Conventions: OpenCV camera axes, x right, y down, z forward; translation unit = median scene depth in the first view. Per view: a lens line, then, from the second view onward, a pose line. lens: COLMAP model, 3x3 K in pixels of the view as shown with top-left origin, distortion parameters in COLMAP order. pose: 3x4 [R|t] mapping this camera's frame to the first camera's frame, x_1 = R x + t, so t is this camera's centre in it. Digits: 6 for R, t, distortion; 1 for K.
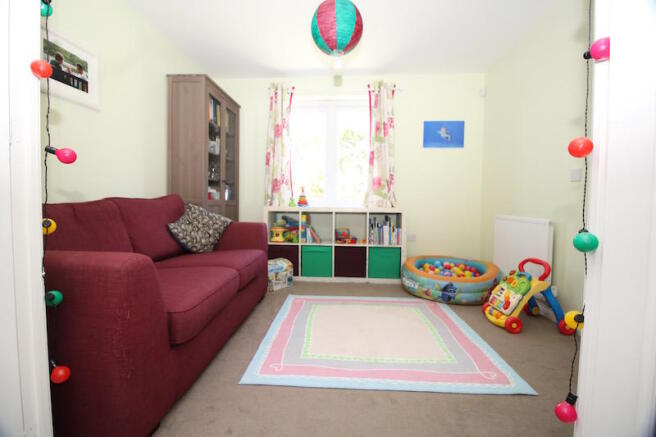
lens RADIAL K [[303.9, 0, 324.1], [0, 303.9, 217.7], [0, 0, 1]] dist [-0.001956, -0.000789]
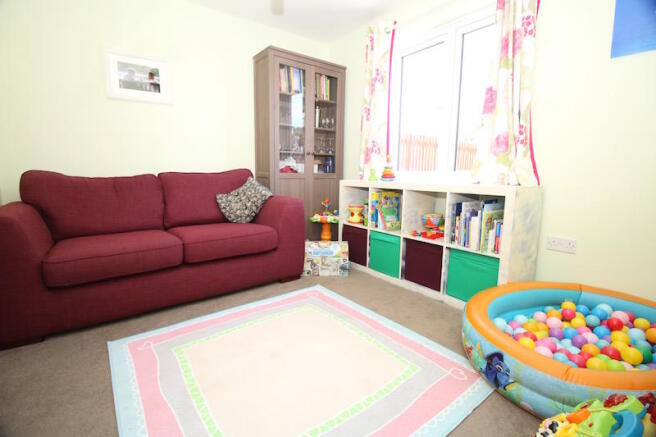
lens RADIAL K [[303.9, 0, 326.8], [0, 303.9, 216.1], [0, 0, 1]] dist [-0.001956, -0.000789]
pose [[0.653172, 0.105286, -0.749855, 0.480140], [-0.037250, 0.993555, 0.107056, -0.028635], [0.756293, -0.041993, 0.652884, 0.425122]]
